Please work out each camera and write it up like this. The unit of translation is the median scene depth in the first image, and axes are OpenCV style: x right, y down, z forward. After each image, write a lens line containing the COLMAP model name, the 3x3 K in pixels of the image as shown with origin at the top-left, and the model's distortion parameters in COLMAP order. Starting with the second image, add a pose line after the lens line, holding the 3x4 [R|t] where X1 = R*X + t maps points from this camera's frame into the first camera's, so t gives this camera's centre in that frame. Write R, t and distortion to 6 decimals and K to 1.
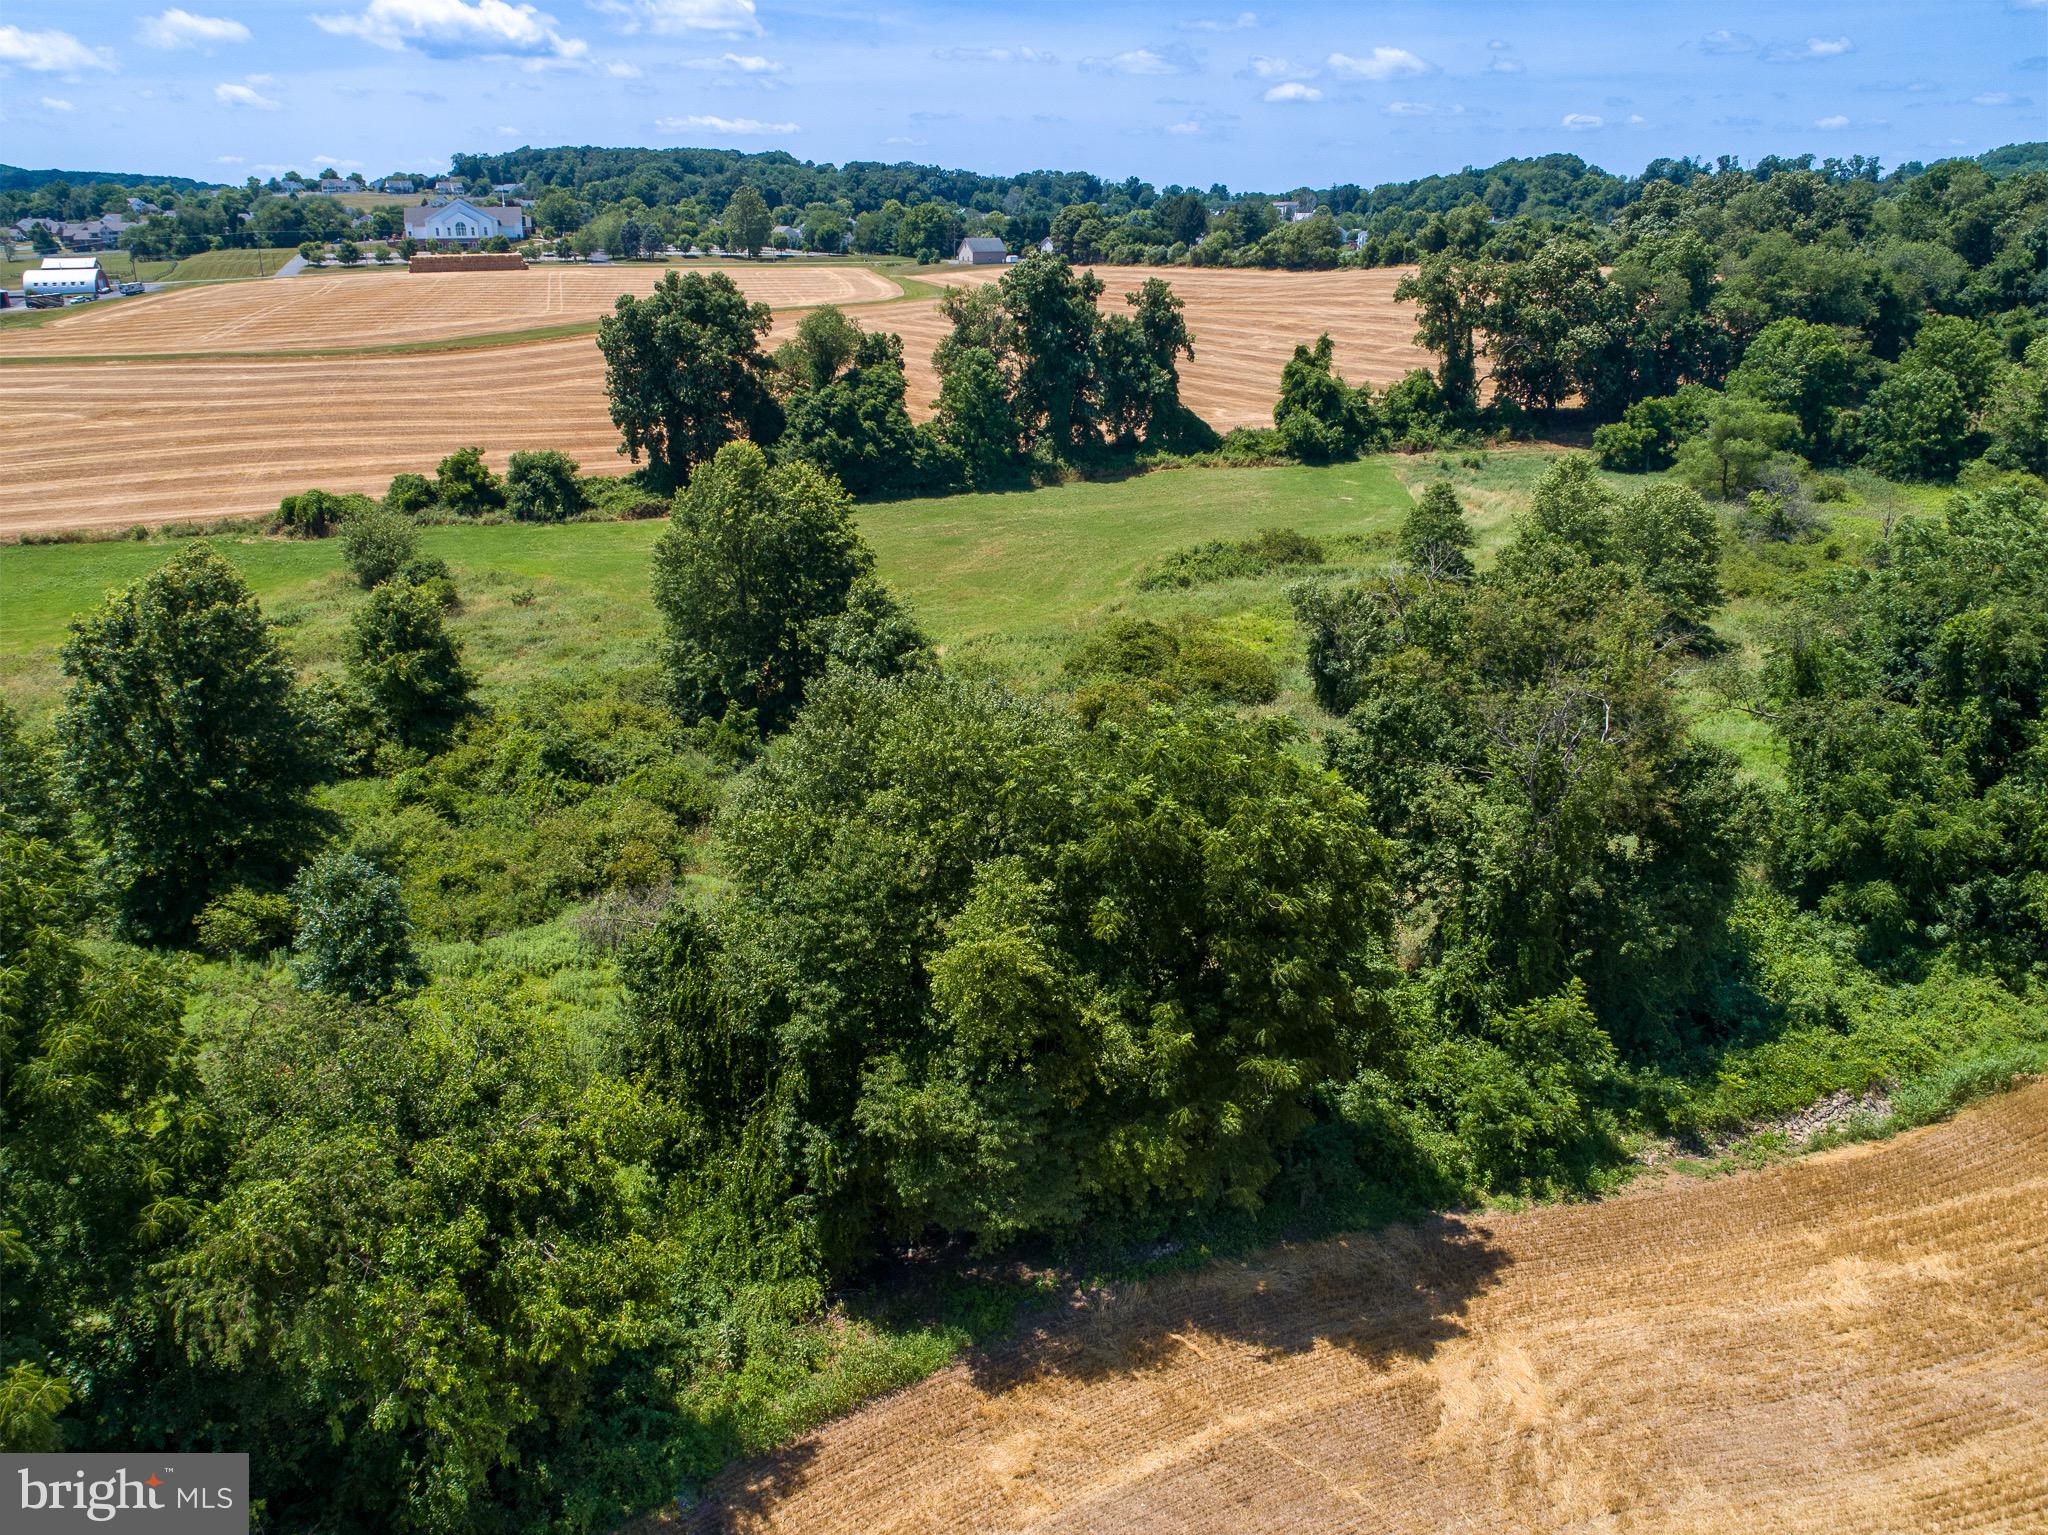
lens RADIAL K [[1531.9, 0, 1024.0], [0, 1531.9, 767.5], [0, 0, 1]] dist [-0.032908, 0.015658]
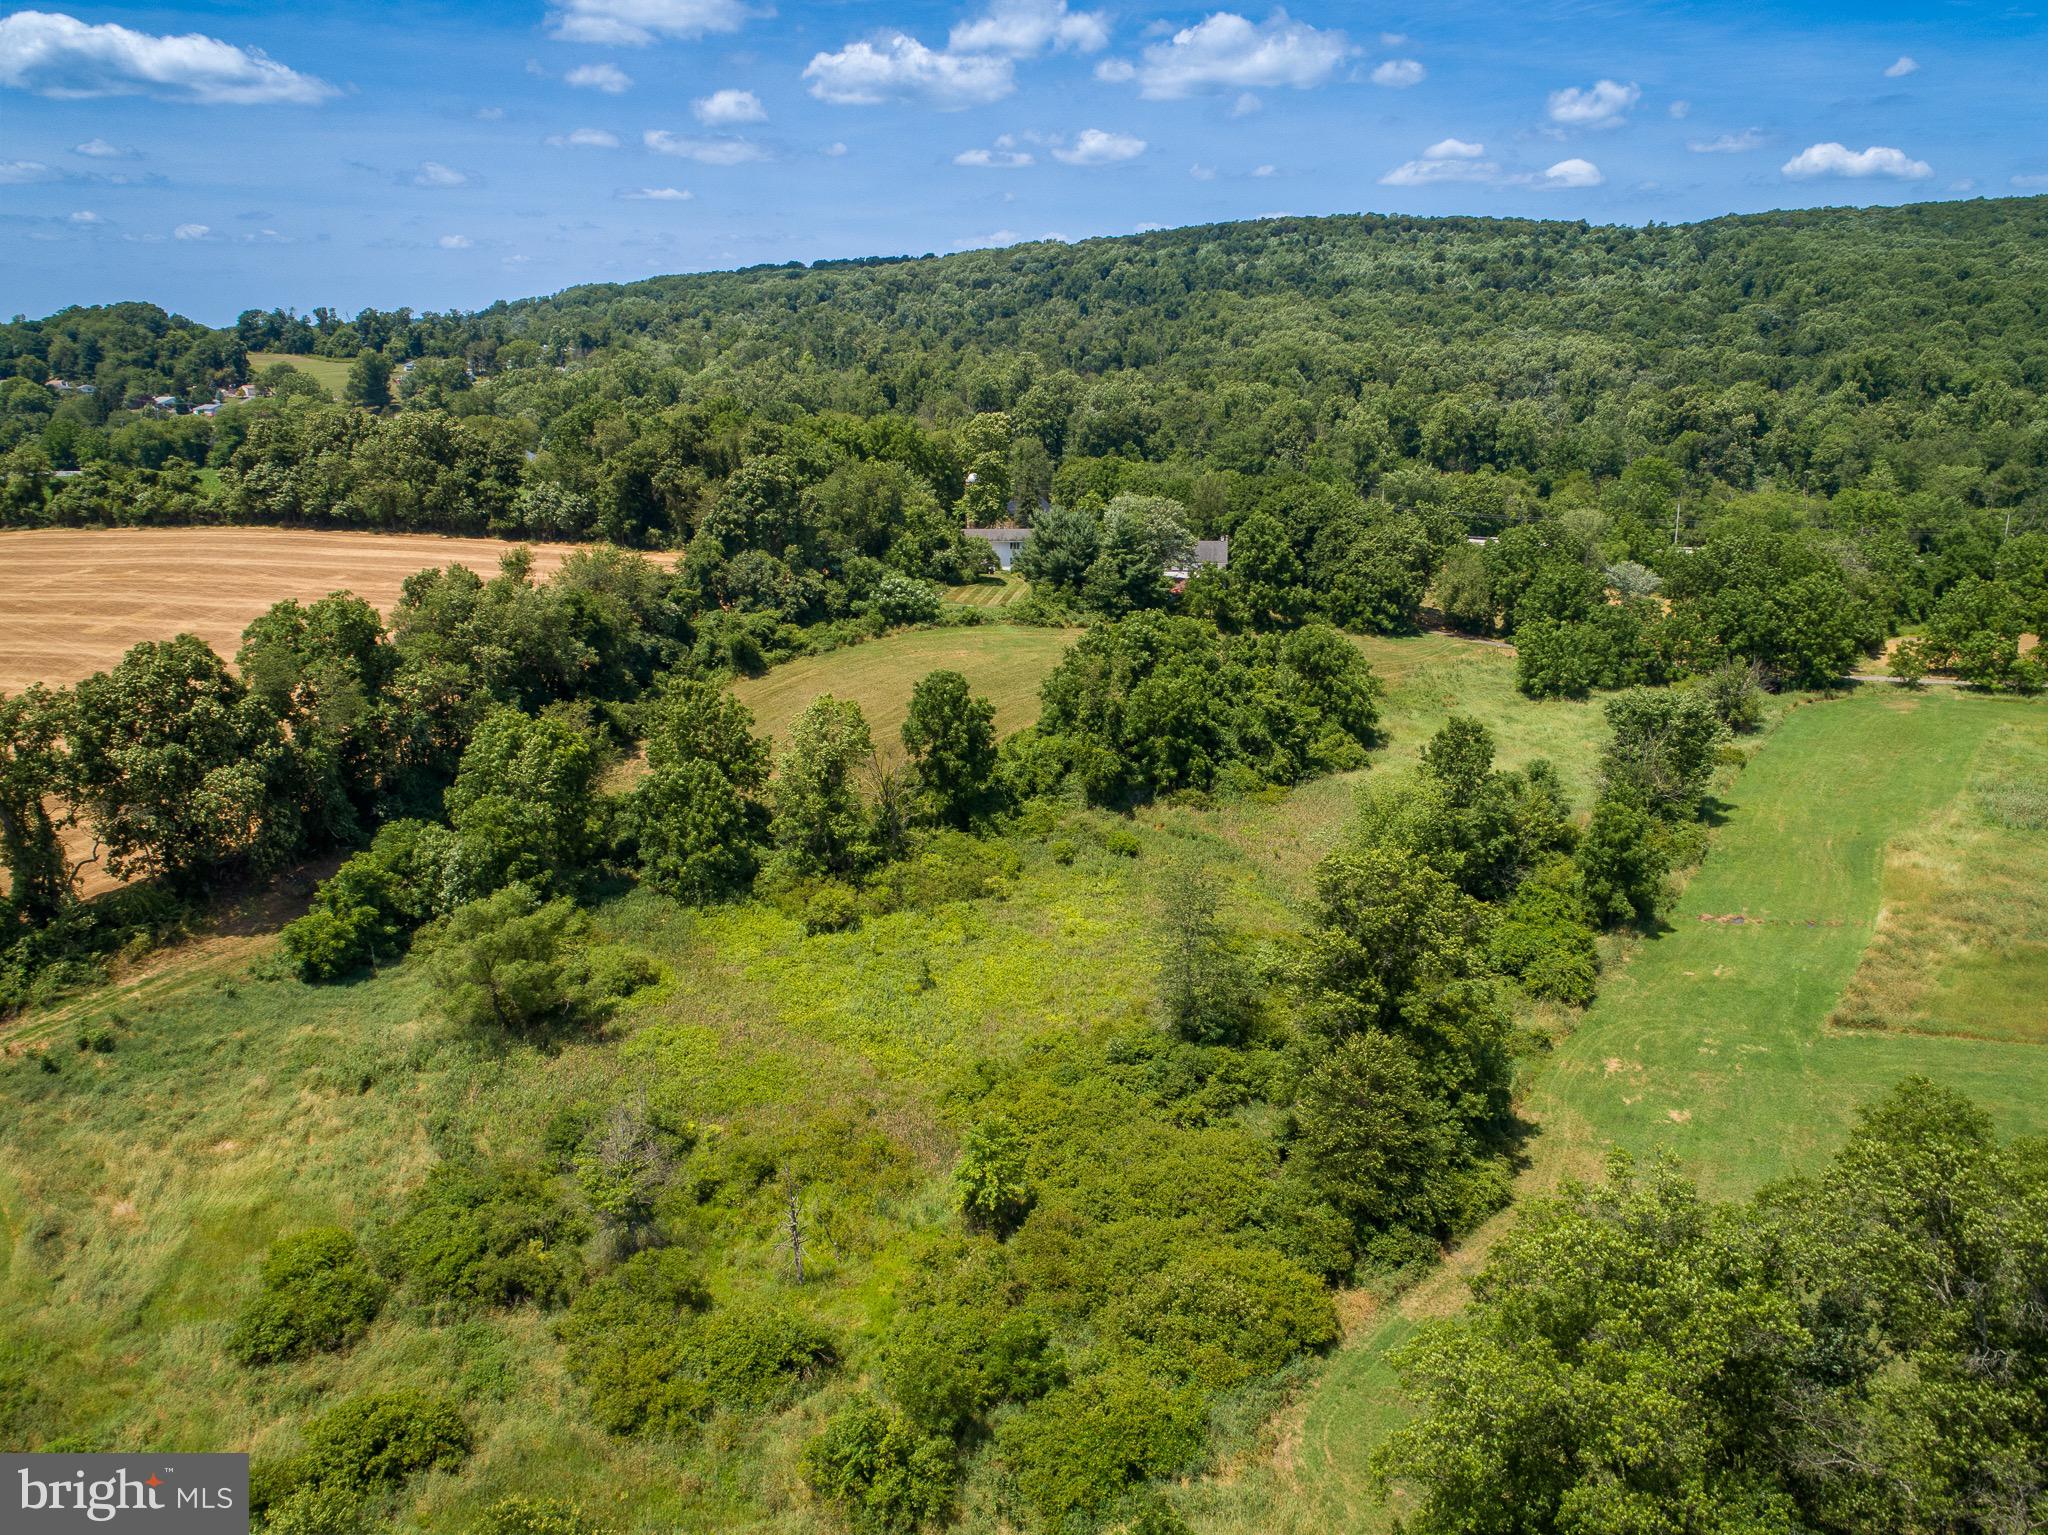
lens RADIAL K [[1519.9, 0, 1017.5], [0, 1519.9, 776.8], [0, 0, 1]] dist [-0.029515, 0.005472]
pose [[0.679459, -0.209654, 0.703122, 0.136574], [0.248470, 0.967432, 0.048356, -0.229777], [-0.690361, 0.141849, 0.709423, 0.285953]]
